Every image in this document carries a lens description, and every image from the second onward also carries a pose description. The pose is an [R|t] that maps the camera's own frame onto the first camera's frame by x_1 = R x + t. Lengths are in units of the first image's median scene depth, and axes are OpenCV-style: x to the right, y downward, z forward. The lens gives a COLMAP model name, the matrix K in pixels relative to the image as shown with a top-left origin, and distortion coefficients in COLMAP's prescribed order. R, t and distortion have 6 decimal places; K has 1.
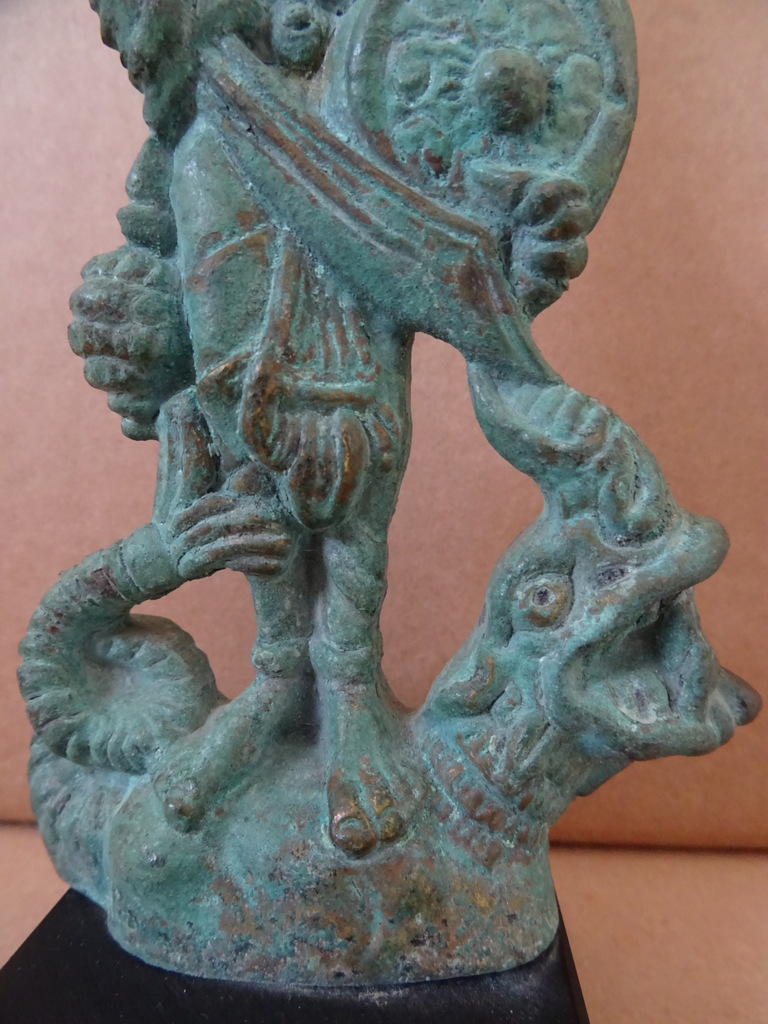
lens RADIAL K [[714.1, 0, 375.7], [0, 714.1, 512.5], [0, 0, 1]] dist [-0.001954, -0.021311]
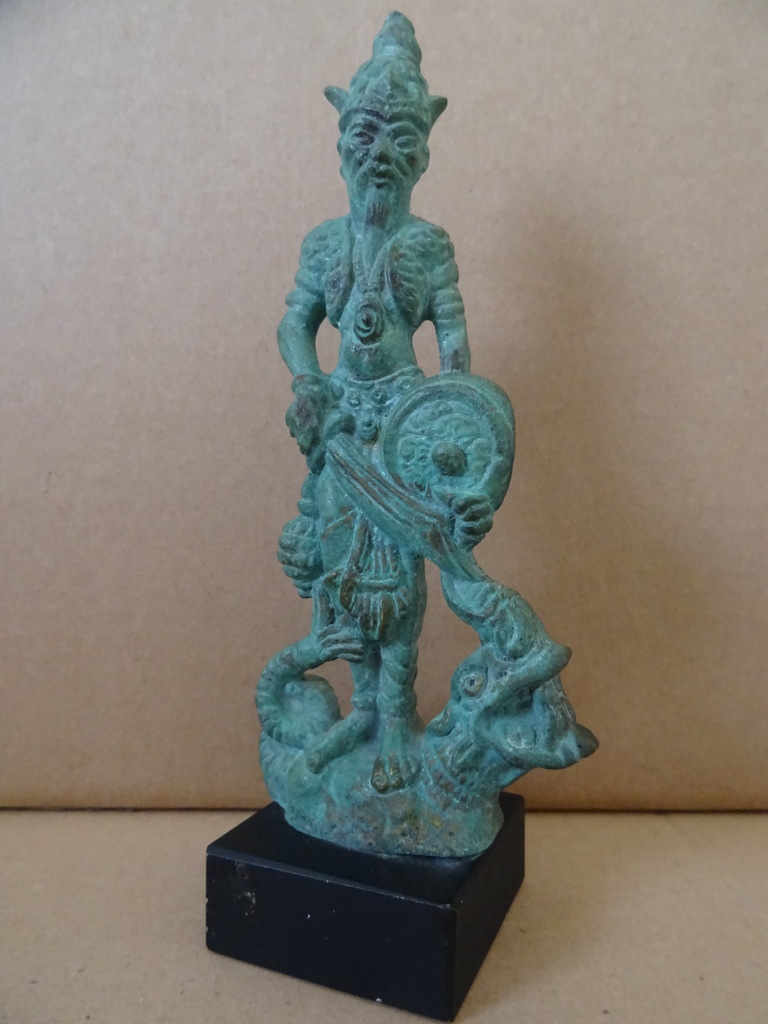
lens RADIAL K [[714.1, 0, 373.8], [0, 714.1, 511.0], [0, 0, 1]] dist [-0.001954, -0.021311]
pose [[0.934737, -0.005683, -0.355295, 0.733004], [-0.021494, 0.997137, -0.072499, -0.233822], [0.354689, 0.075404, 0.931939, -1.138966]]
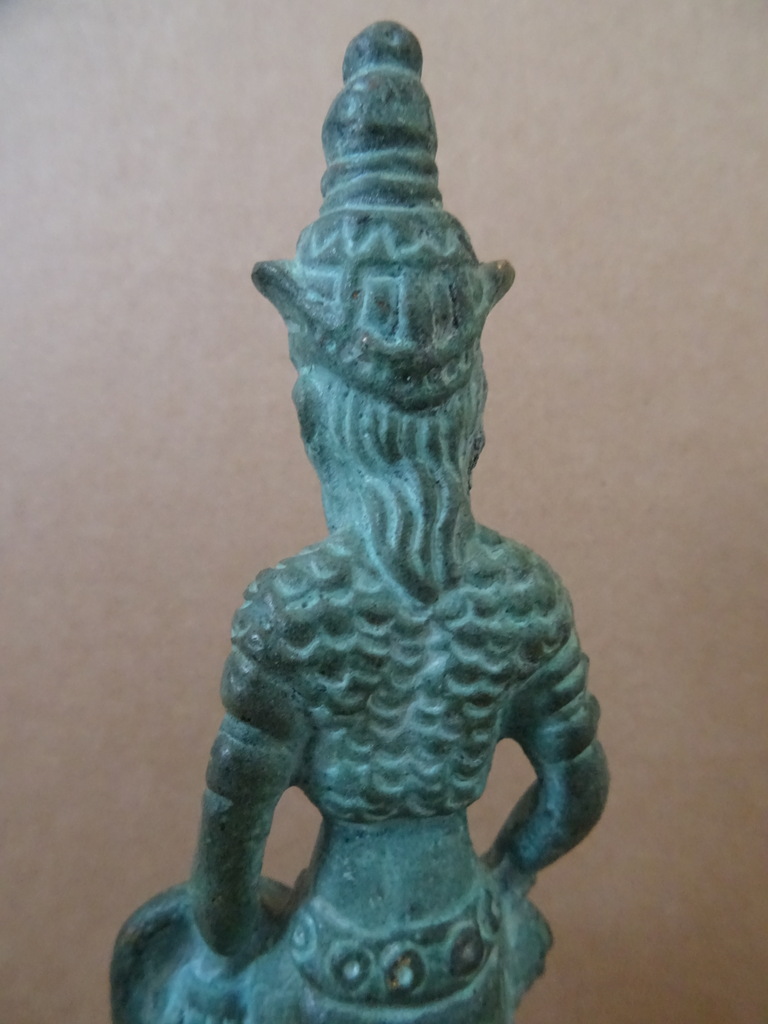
lens RADIAL K [[714.1, 0, 380.9], [0, 714.1, 509.6], [0, 0, 1]] dist [-0.001954, -0.021311]
pose [[0.917250, -0.018477, -0.397884, 0.151139], [-0.025172, 0.994238, -0.104201, -1.314534], [0.397516, 0.105594, 0.911499, -0.297268]]
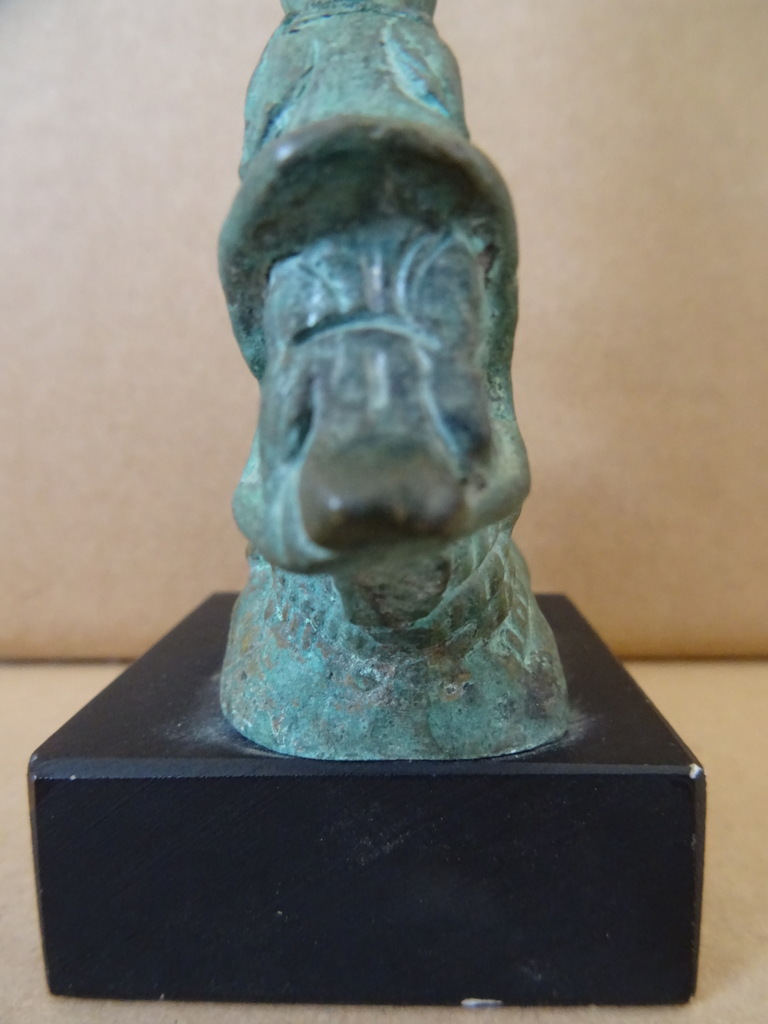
lens RADIAL K [[714.1, 0, 385.3], [0, 714.1, 514.9], [0, 0, 1]] dist [-0.001954, -0.021311]
pose [[0.933889, 0.030766, -0.356238, 0.056888], [-0.017038, 0.998989, 0.041609, 0.358233], [0.357158, -0.032789, 0.933468, -0.121699]]
